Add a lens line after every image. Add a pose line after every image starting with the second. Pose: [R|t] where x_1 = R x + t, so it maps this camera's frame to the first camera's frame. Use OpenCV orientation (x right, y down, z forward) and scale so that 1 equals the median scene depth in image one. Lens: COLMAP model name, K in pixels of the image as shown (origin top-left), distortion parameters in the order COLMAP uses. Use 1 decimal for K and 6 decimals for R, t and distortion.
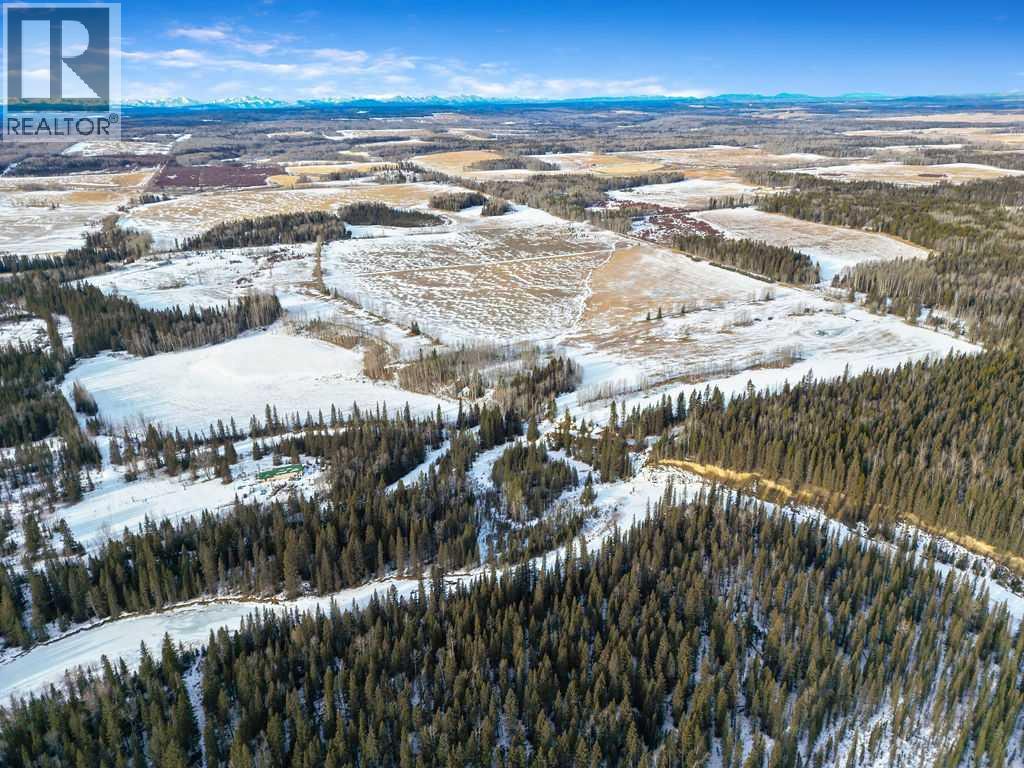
lens RADIAL K [[712.4, 0, 512.0], [0, 712.4, 382.7], [0, 0, 1]] dist [0.072891, -0.059053]
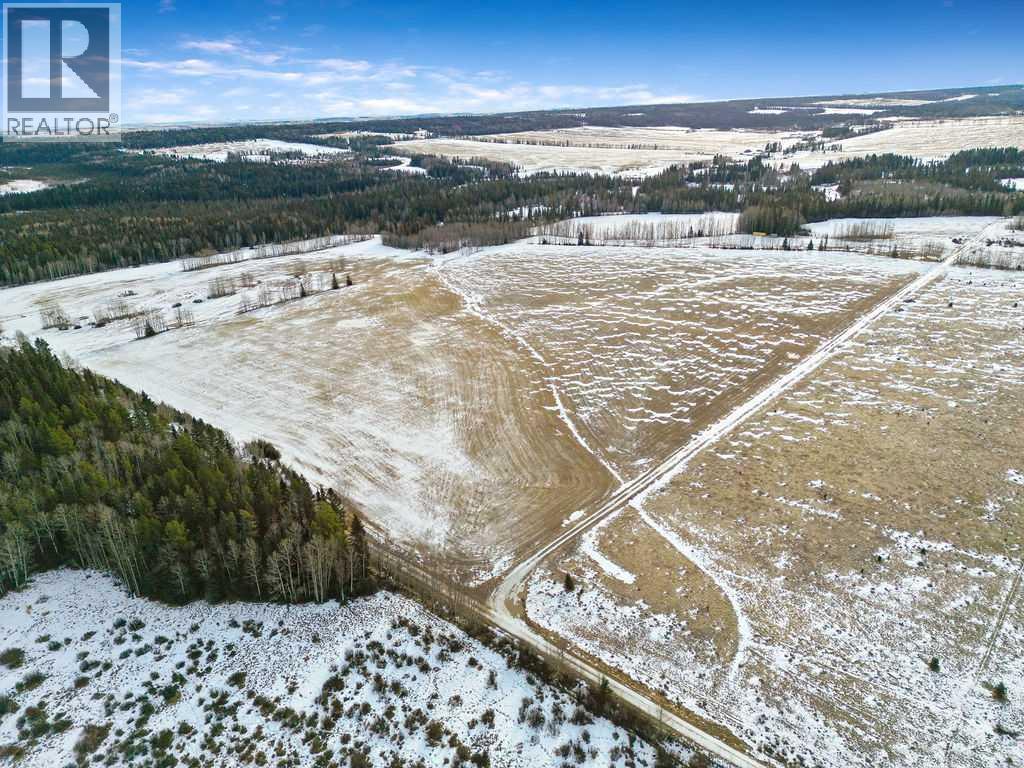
lens RADIAL K [[712.4, 0, 512.0], [0, 712.4, 382.7], [0, 0, 1]] dist [0.072891, -0.059053]
pose [[-0.878040, 0.219771, -0.425143, 0.290264], [-0.121450, 0.756930, 0.642111, -0.389616], [0.462921, 0.615433, -0.637923, 1.227382]]
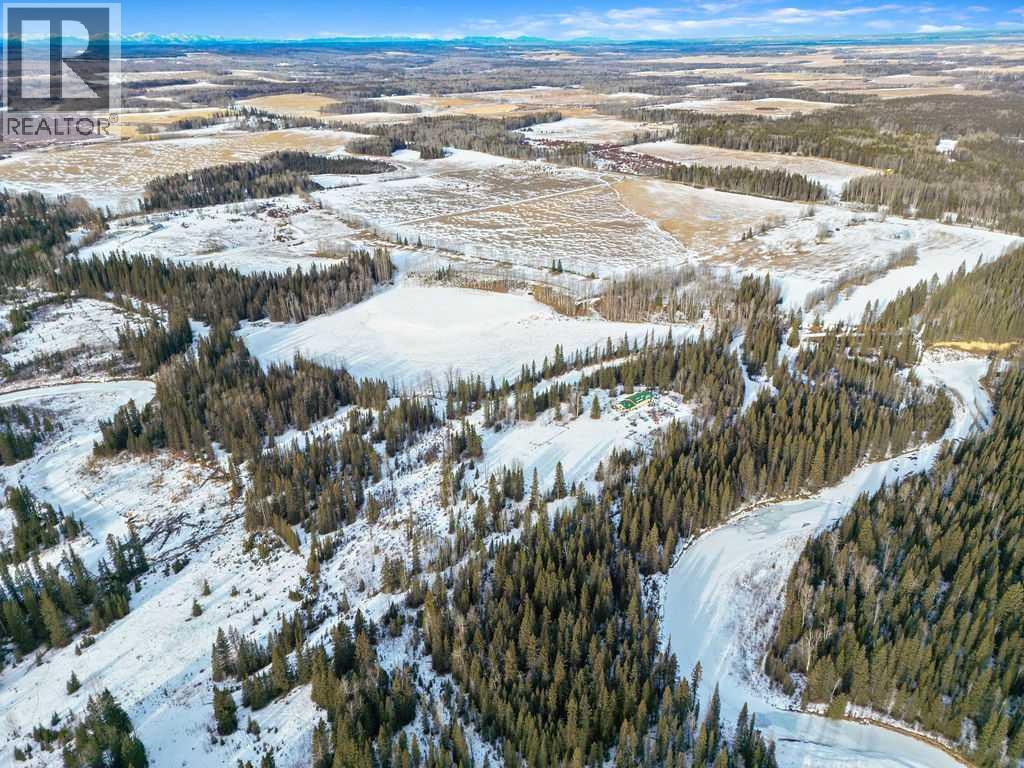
lens RADIAL K [[712.4, 0, 512.0], [0, 712.4, 382.7], [0, 0, 1]] dist [0.072891, -0.059053]
pose [[0.946855, -0.135927, 0.291528, -0.376662], [0.116056, 0.989643, 0.084490, -0.004031], [-0.299993, -0.046166, 0.952824, 0.036671]]
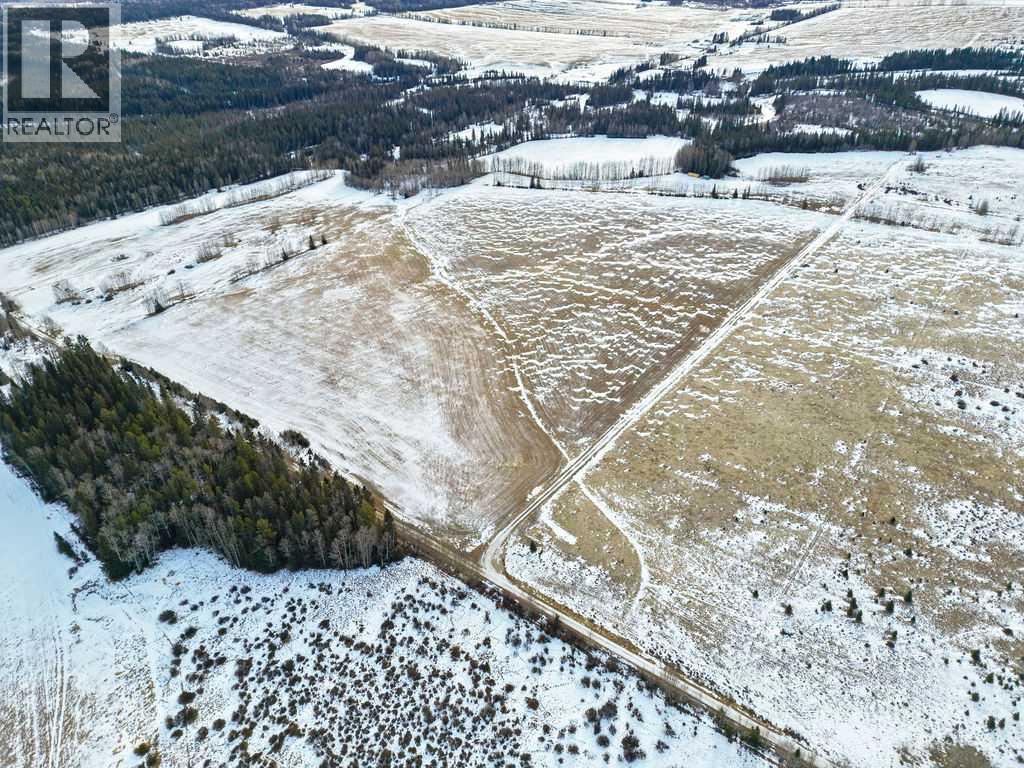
lens RADIAL K [[712.4, 0, 512.0], [0, 712.4, 382.7], [0, 0, 1]] dist [0.072891, -0.059053]
pose [[-0.841889, 0.318417, -0.435700, 0.319407], [-0.148940, 0.638915, 0.754721, -0.488839], [0.518691, 0.700284, -0.490470, 1.235682]]
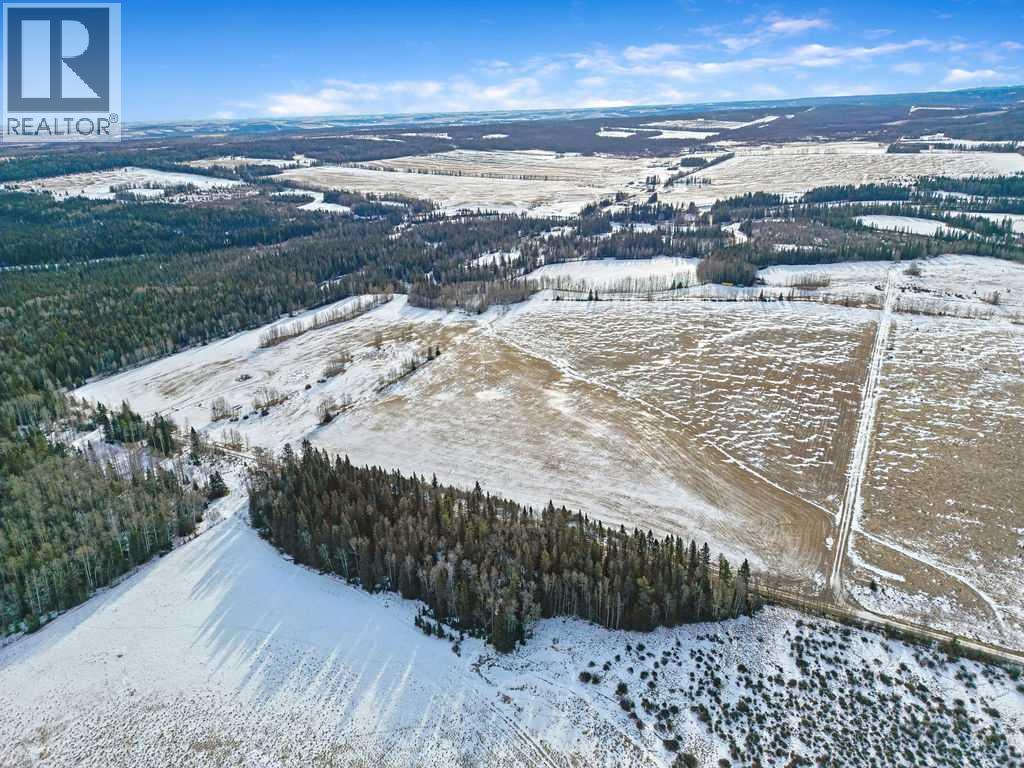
lens RADIAL K [[712.4, 0, 512.0], [0, 712.4, 382.7], [0, 0, 1]] dist [0.072891, -0.059053]
pose [[-0.748450, 0.277972, -0.602125, 0.495562], [-0.197786, 0.773046, 0.602728, -0.455721], [0.633011, 0.570204, -0.523607, 1.157583]]
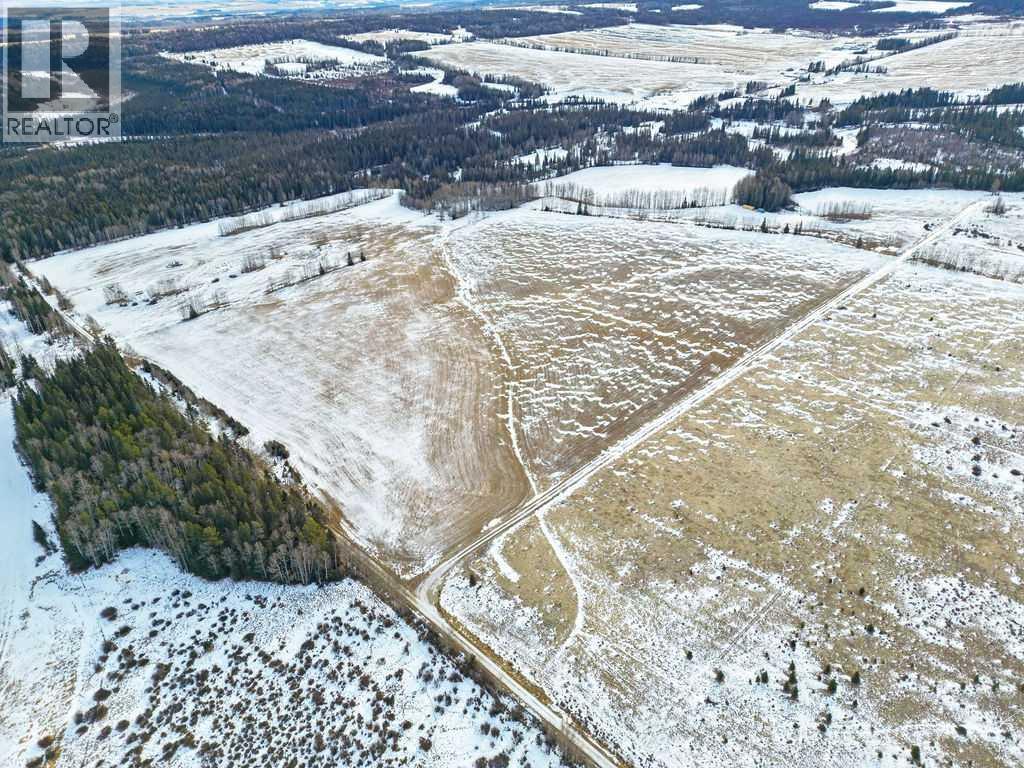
lens RADIAL K [[712.4, 0, 512.0], [0, 712.4, 382.7], [0, 0, 1]] dist [0.072891, -0.059053]
pose [[-0.908370, 0.245632, -0.338422, 0.268379], [-0.104078, 0.651028, 0.751885, -0.495236], [0.405009, 0.718212, -0.565809, 1.255827]]
